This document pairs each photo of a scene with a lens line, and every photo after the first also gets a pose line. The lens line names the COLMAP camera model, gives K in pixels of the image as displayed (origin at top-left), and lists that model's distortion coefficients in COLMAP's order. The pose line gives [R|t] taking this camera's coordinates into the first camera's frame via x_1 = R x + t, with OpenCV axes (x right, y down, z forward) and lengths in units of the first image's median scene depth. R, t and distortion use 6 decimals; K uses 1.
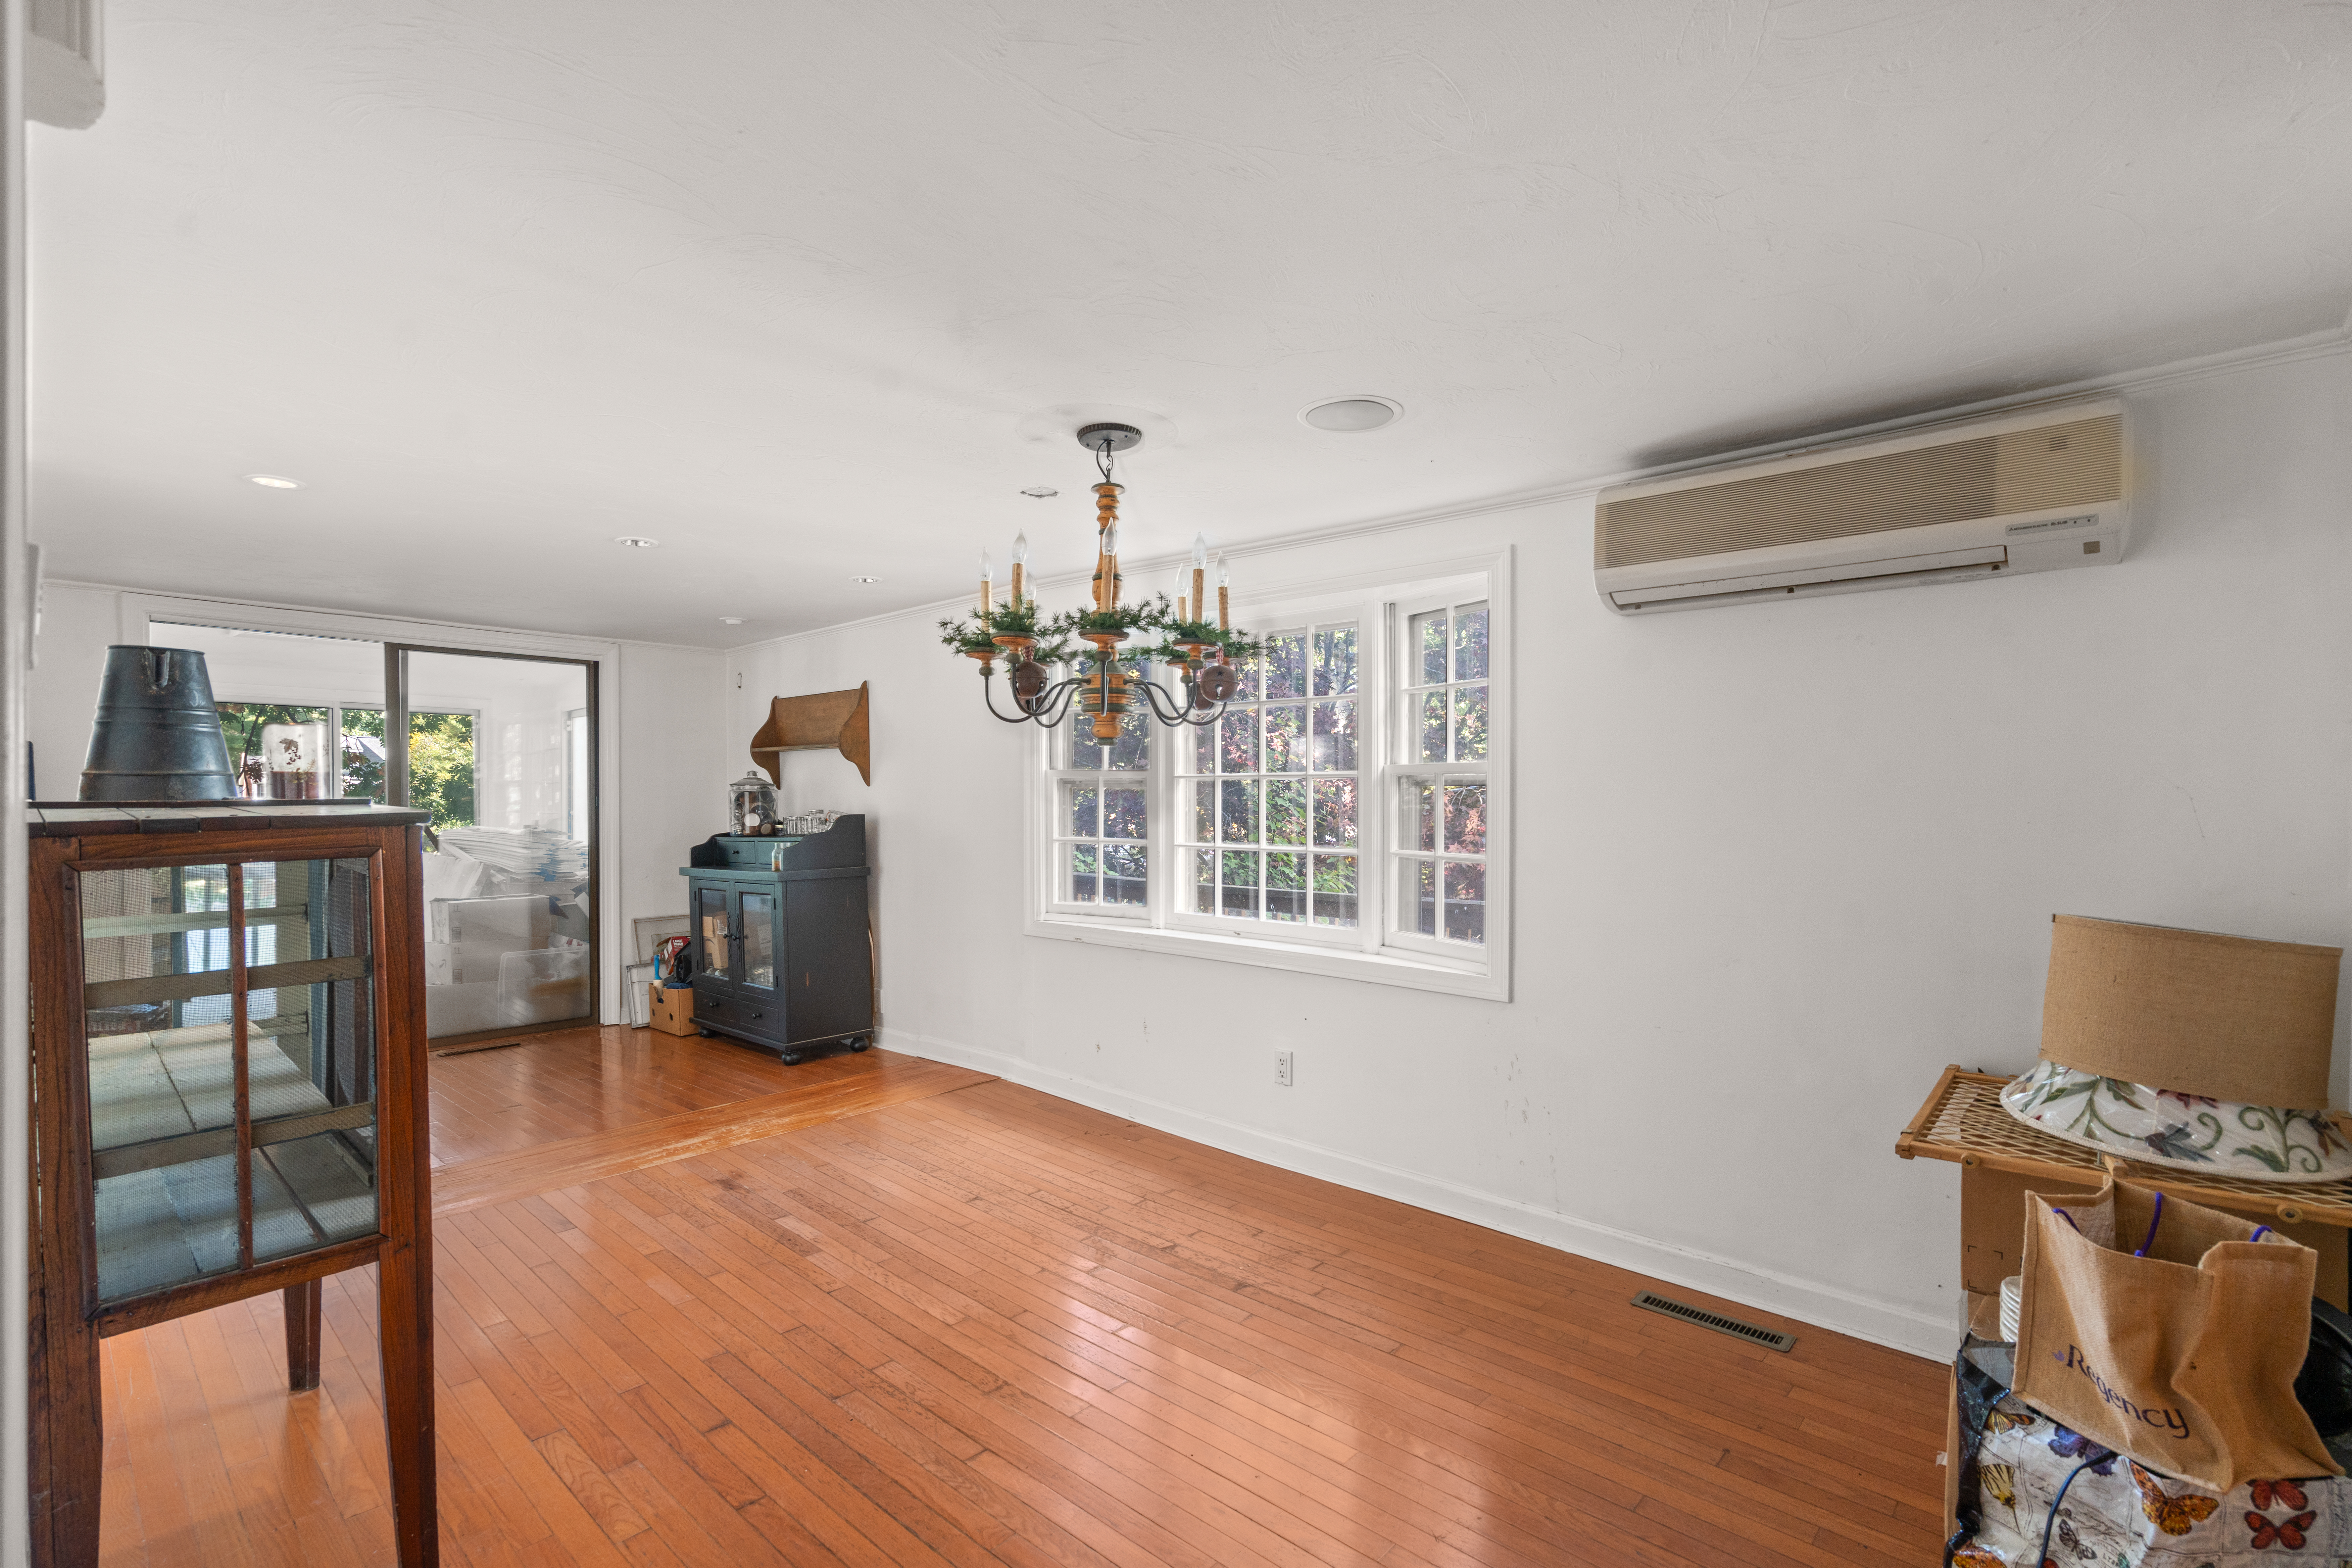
lens RADIAL K [[1035.6, 0, 1170.3], [0, 1035.6, 796.9], [0, 0, 1]] dist [-0.000532, -0.000024]
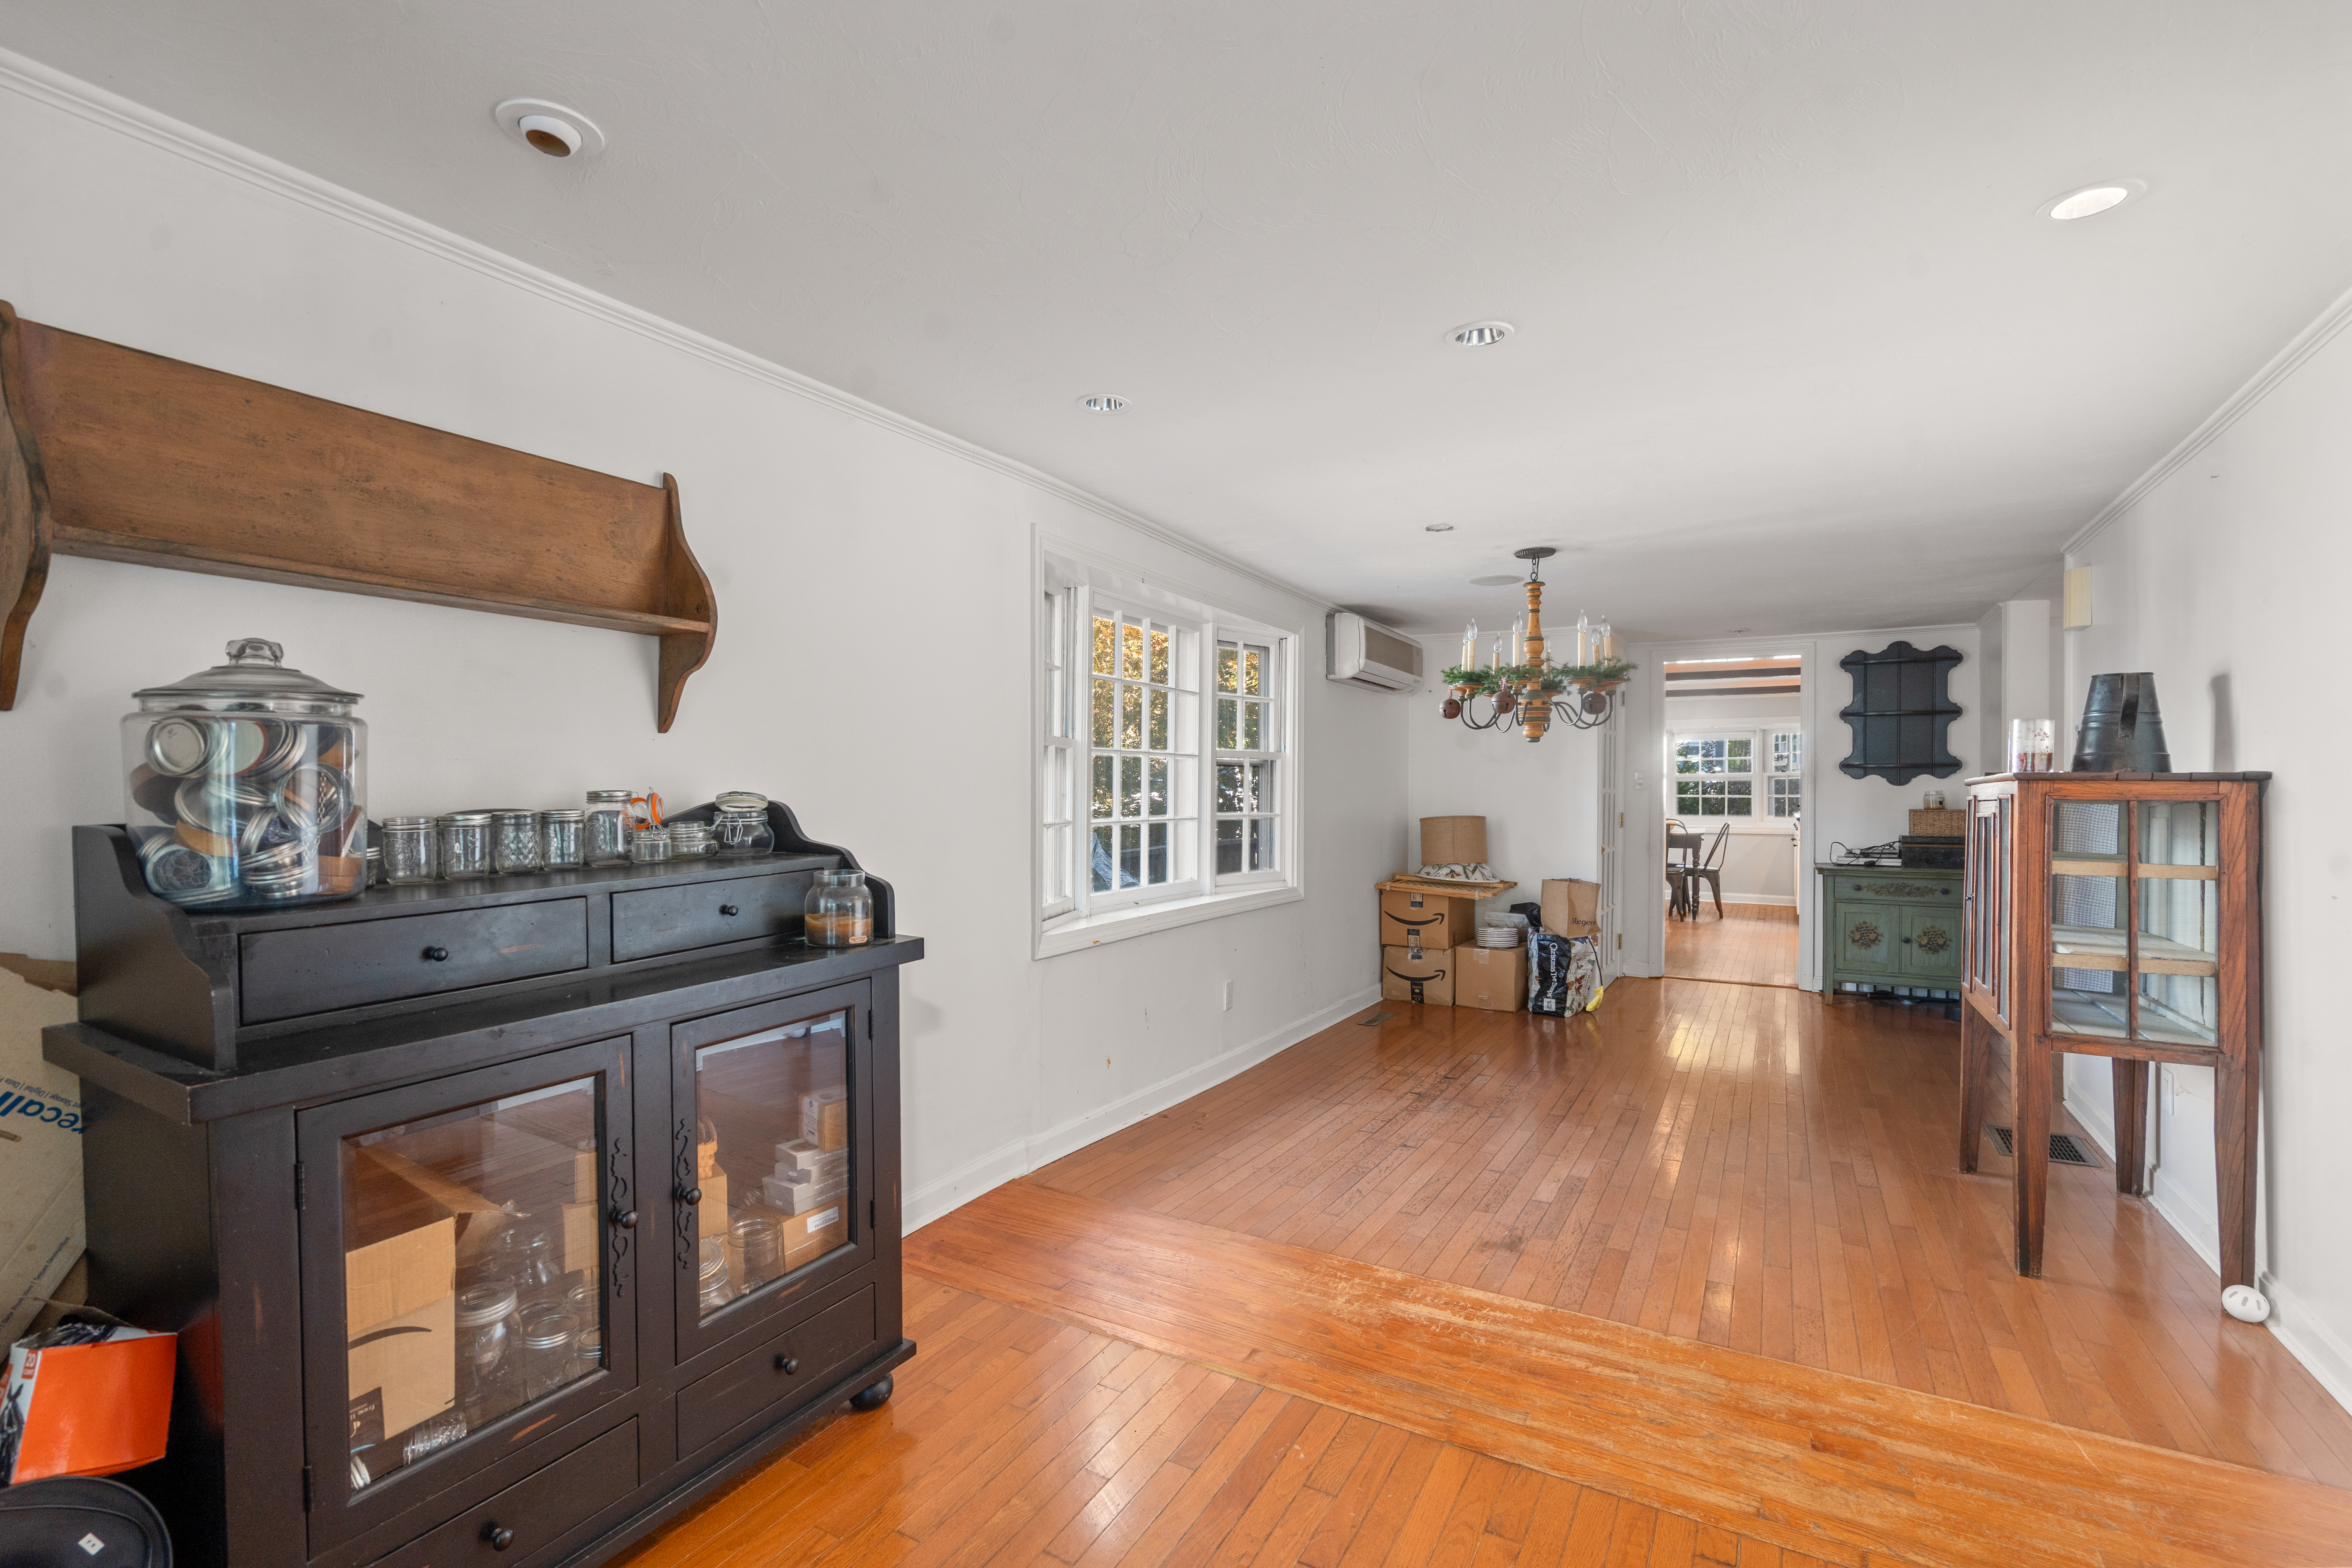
lens RADIAL K [[1039.2, 0, 1176.0], [0, 1039.2, 784.0], [0, 0, 1]] dist [-0.000696, -0.000049]
pose [[-0.197756, 0.003337, 0.980246, -1.122493], [-0.005019, 0.999978, -0.004417, 0.019803], [-0.980238, -0.005794, -0.197735, 1.361374]]
